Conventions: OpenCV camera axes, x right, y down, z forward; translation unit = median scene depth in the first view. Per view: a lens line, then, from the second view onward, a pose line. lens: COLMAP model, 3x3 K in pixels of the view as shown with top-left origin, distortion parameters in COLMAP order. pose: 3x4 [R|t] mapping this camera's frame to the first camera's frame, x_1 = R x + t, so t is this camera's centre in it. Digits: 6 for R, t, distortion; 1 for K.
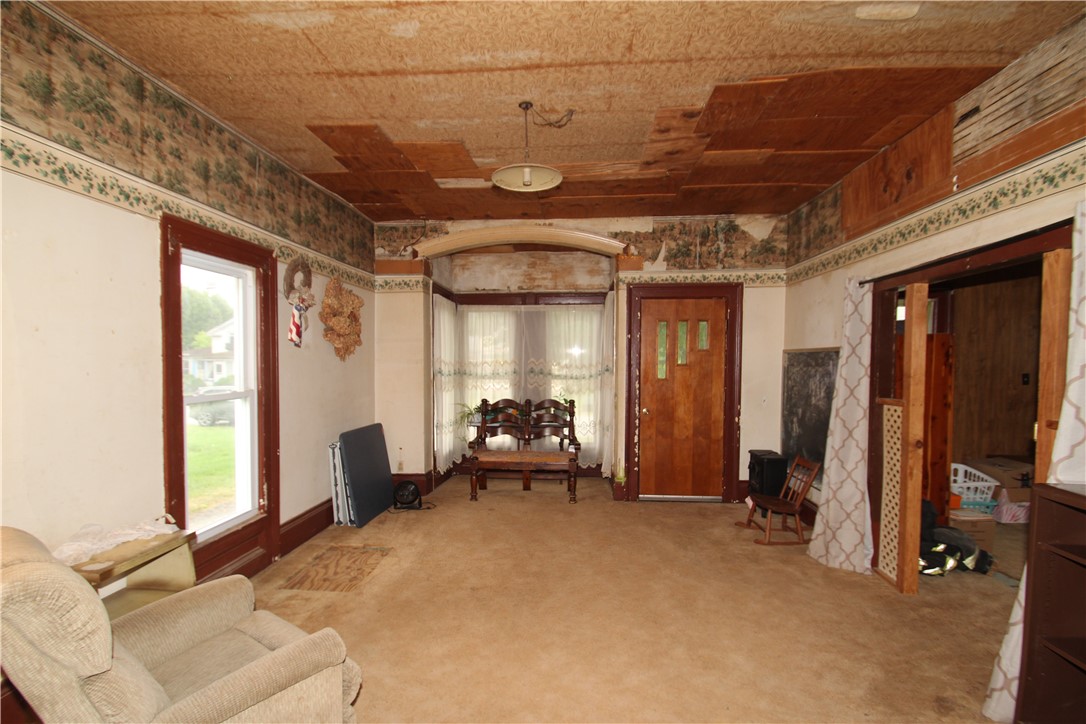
lens RADIAL K [[503.5, 0, 542.3], [0, 503.5, 379.3], [0, 0, 1]] dist [0.016785, -0.018356]
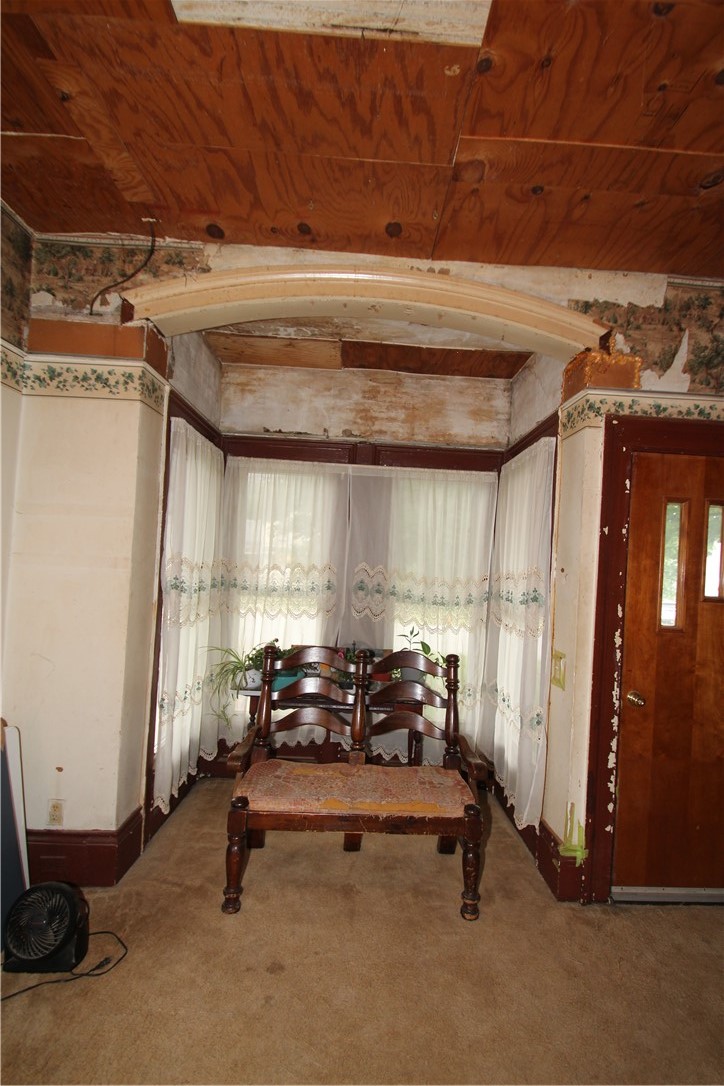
lens RADIAL K [[500.5, 0, 374.8], [0, 500.5, 550.8], [0, 0, 1]] dist [0.013125, -0.015928]
pose [[0.993625, 0.051722, 0.100173, -0.080297], [-0.046852, 0.997631, -0.050367, -0.036642], [-0.102541, 0.045353, 0.993694, 0.602279]]
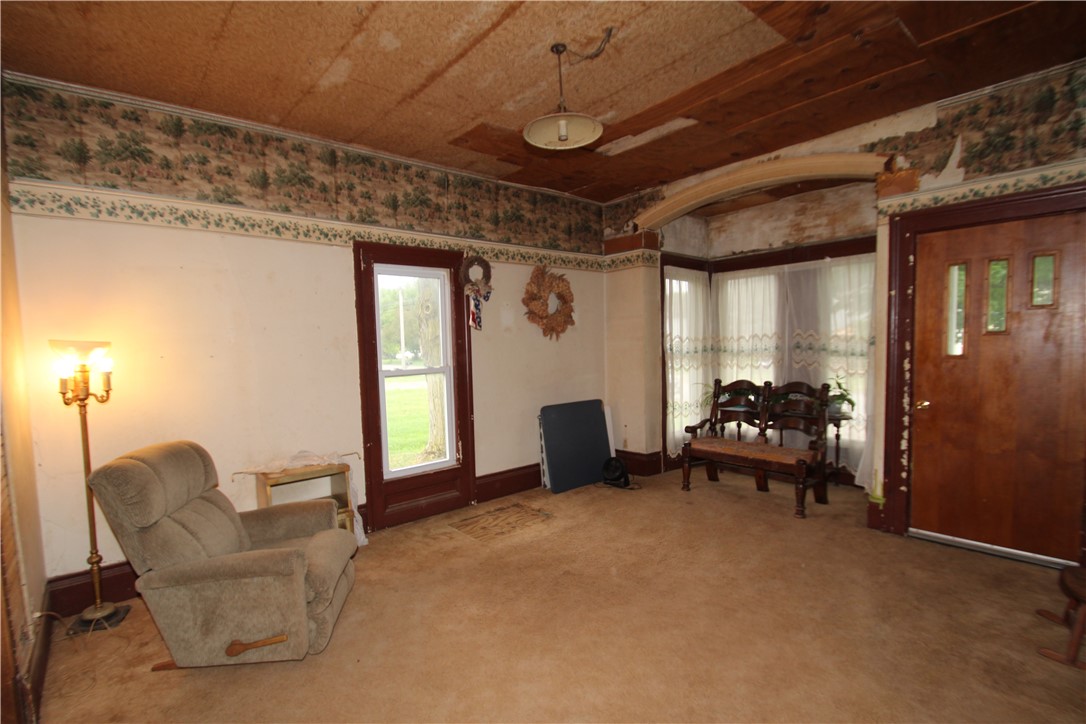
lens RADIAL K [[503.5, 0, 542.3], [0, 503.5, 379.3], [0, 0, 1]] dist [0.016785, -0.018356]
pose [[0.706319, 0.029386, -0.707284, 0.337608], [0.003731, 0.998970, 0.045230, -0.002133], [0.707884, -0.034585, 0.705481, 0.190726]]
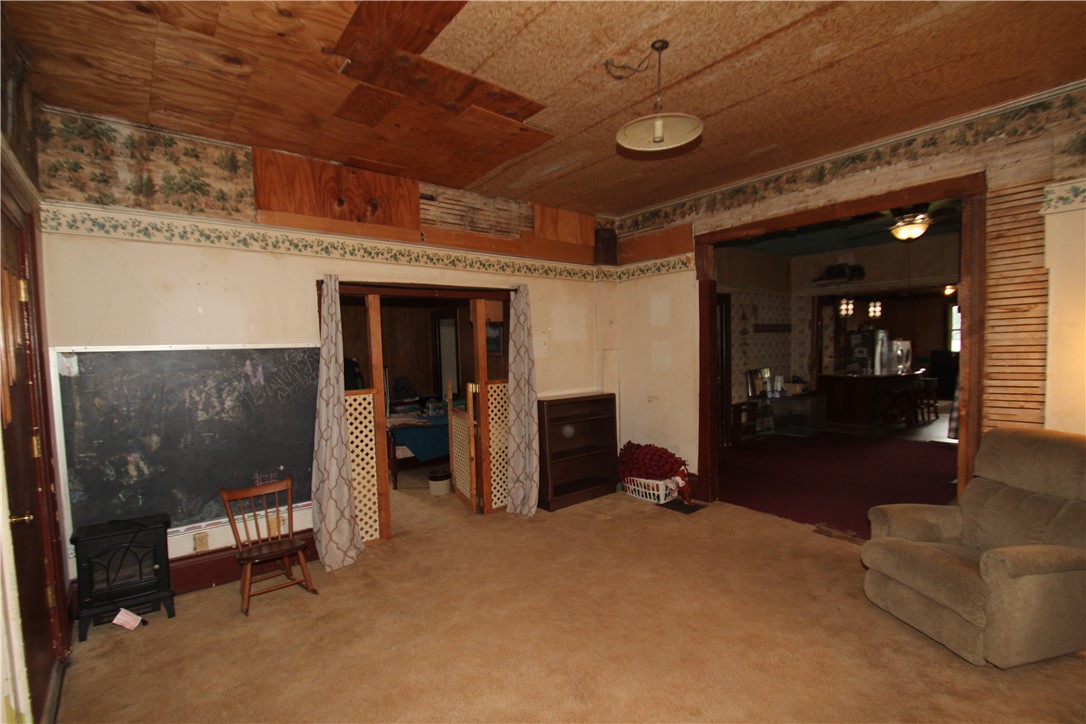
lens RADIAL K [[503.5, 0, 542.3], [0, 503.5, 379.3], [0, 0, 1]] dist [0.016785, -0.018356]
pose [[-0.685316, -0.025532, 0.727798, -0.300395], [0.055827, 0.994603, 0.087460, -0.042783], [-0.726103, 0.100568, -0.680191, 1.011434]]
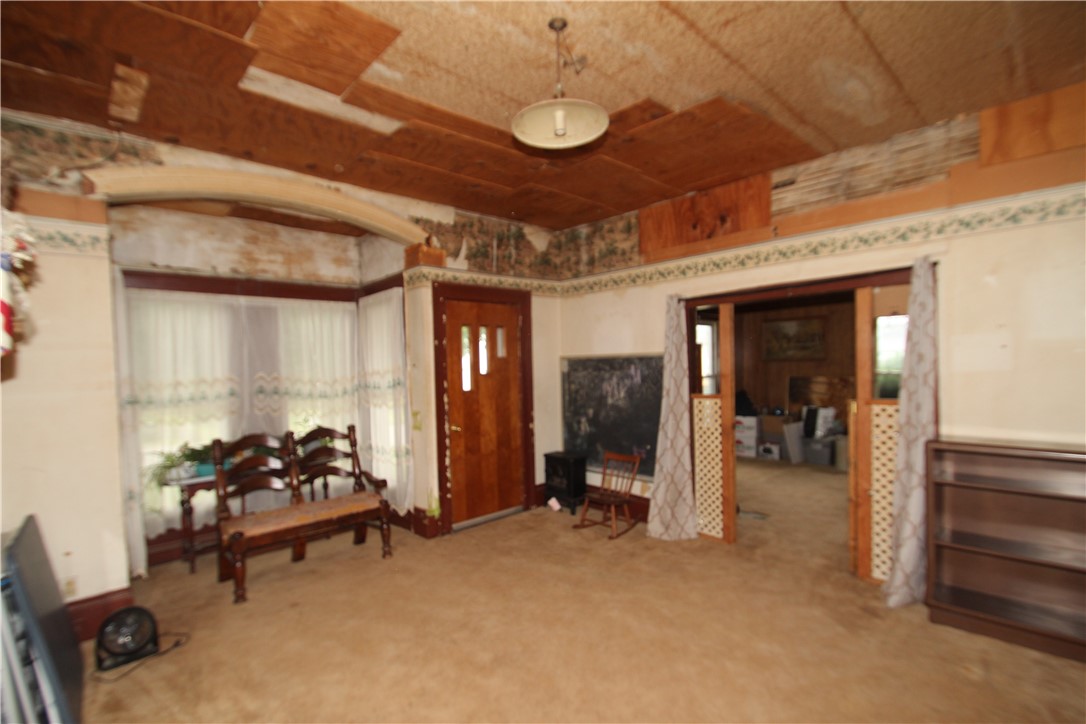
lens RADIAL K [[500.5, 0, 540.4], [0, 500.5, 379.3], [0, 0, 1]] dist [0.013125, -0.015928]
pose [[0.680260, -0.044589, 0.731613, -0.345238], [0.056049, 0.998390, 0.008733, -0.021747], [-0.730825, 0.035065, 0.681664, 0.308693]]
